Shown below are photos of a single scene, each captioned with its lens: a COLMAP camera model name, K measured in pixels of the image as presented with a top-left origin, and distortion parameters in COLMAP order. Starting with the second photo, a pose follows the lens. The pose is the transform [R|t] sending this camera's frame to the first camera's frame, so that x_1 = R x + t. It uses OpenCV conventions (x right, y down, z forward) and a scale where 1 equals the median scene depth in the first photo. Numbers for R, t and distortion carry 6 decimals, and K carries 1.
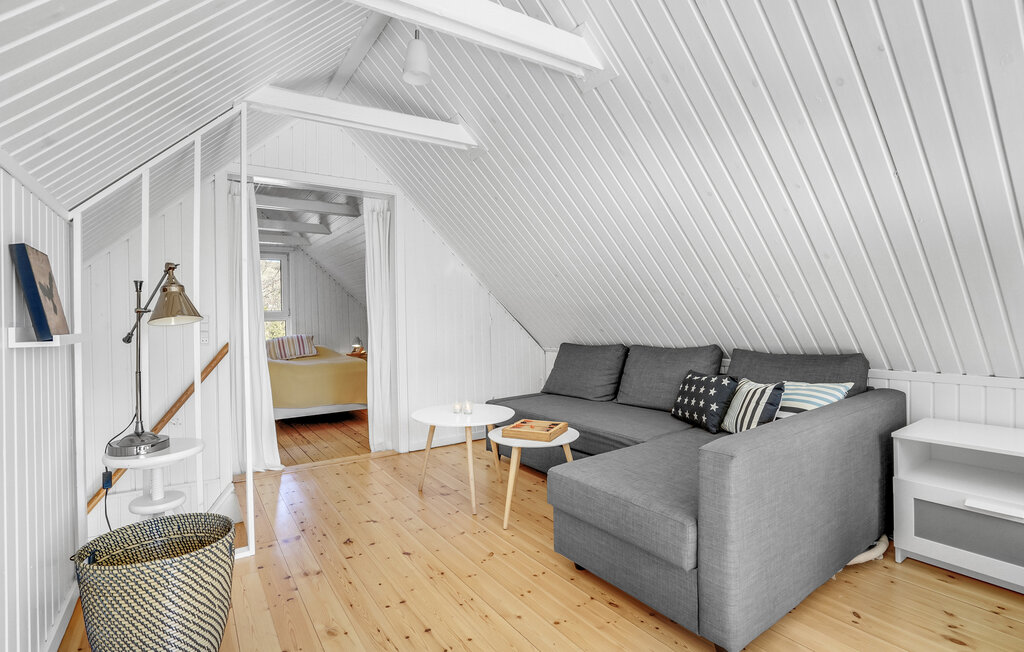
lens RADIAL K [[497.3, 0, 512.3], [0, 497.3, 321.7], [0, 0, 1]] dist [-0.030214, 0.005368]
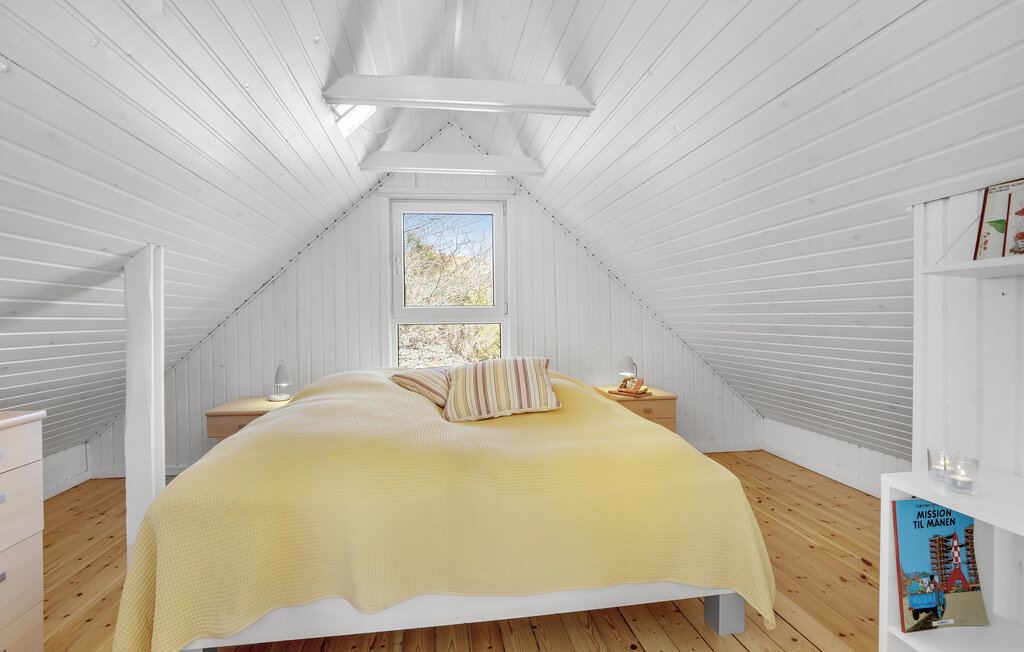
lens RADIAL K [[497.3, 0, 512.1], [0, 497.3, 321.8], [0, 0, 1]] dist [-0.030214, 0.005368]
pose [[0.903085, 0.010103, -0.429344, -0.241562], [-0.007071, 0.999938, 0.008657, -0.009731], [0.429404, -0.004782, 0.903100, 0.585229]]
